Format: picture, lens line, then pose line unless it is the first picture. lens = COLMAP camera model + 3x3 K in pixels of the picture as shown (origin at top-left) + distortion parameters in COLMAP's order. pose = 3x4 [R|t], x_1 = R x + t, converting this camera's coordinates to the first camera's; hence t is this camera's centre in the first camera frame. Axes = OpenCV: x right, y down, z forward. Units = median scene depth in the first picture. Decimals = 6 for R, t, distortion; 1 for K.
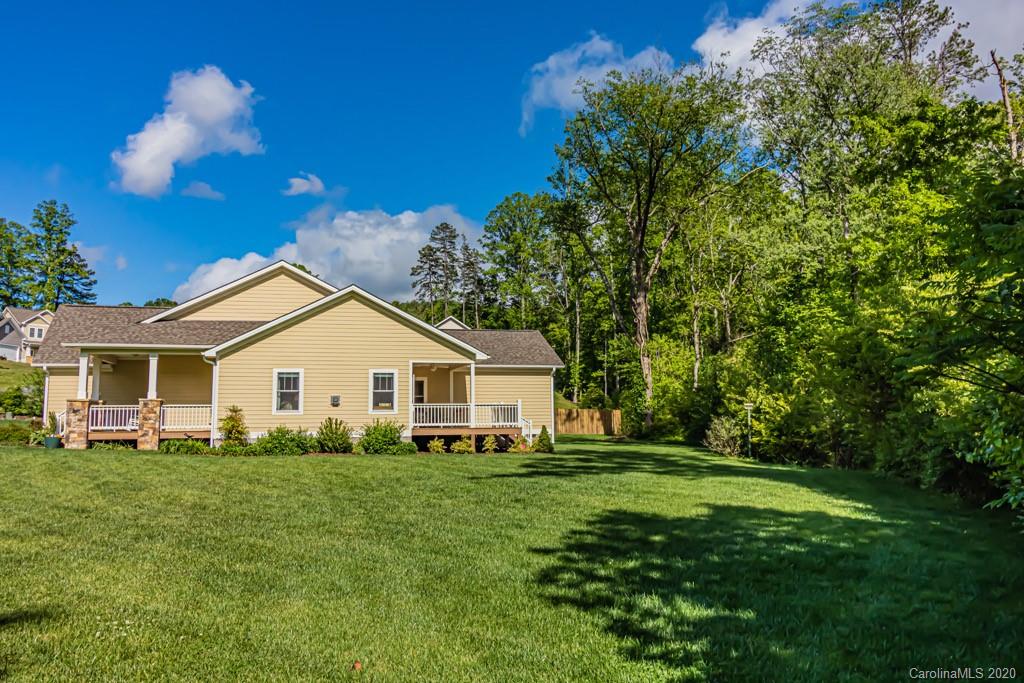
lens RADIAL K [[803.9, 0, 512.0], [0, 803.9, 341.5], [0, 0, 1]] dist [0.026032, 0.000109]
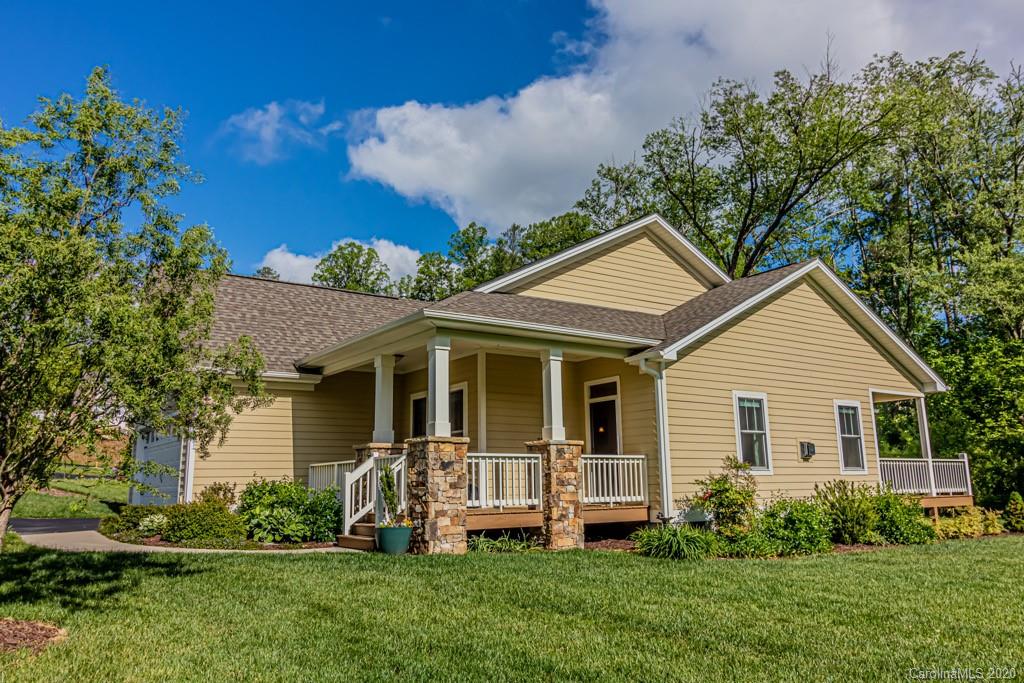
lens RADIAL K [[786.0, 0, 512.0], [0, 786.0, 341.5], [0, 0, 1]] dist [0.004065, 0.000573]
pose [[0.913413, 0.064214, 0.401937, -0.659831], [-0.020883, 0.993570, -0.111275, 0.064300], [-0.406498, 0.093247, 0.908881, 0.577129]]
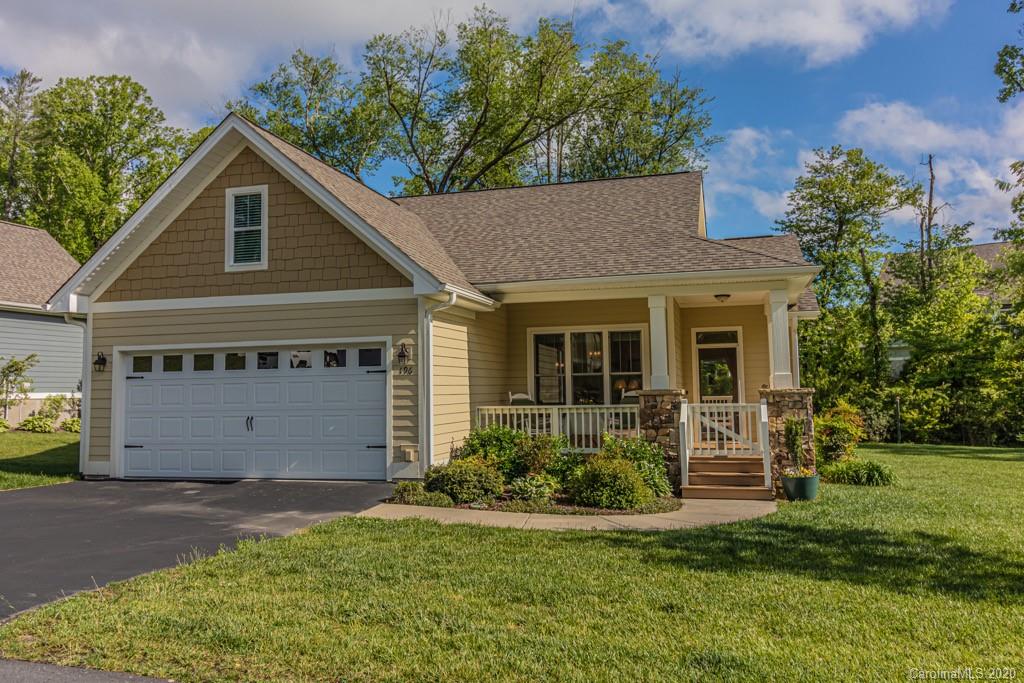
lens RADIAL K [[803.9, 0, 512.0], [0, 803.9, 341.5], [0, 0, 1]] dist [0.026032, 0.000109]
pose [[0.426684, 0.050268, 0.903003, -0.999000], [-0.057369, 0.997948, -0.028446, 0.065205], [-0.902579, -0.039667, 0.428692, 0.931131]]
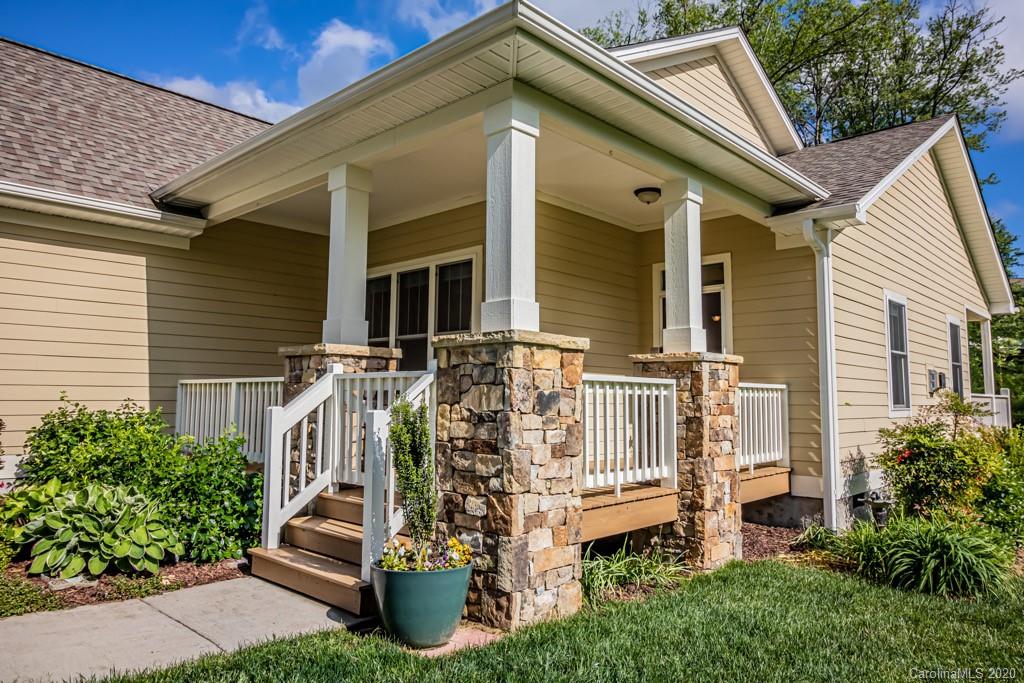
lens RADIAL K [[687.6, 0, 512.0], [0, 687.6, 341.5], [0, 0, 1]] dist [0.001943, -0.001598]
pose [[0.807408, 0.060768, 0.586855, -0.614719], [-0.060531, 0.997965, -0.020057, 0.074095], [-0.586880, -0.019329, 0.809443, 0.857106]]
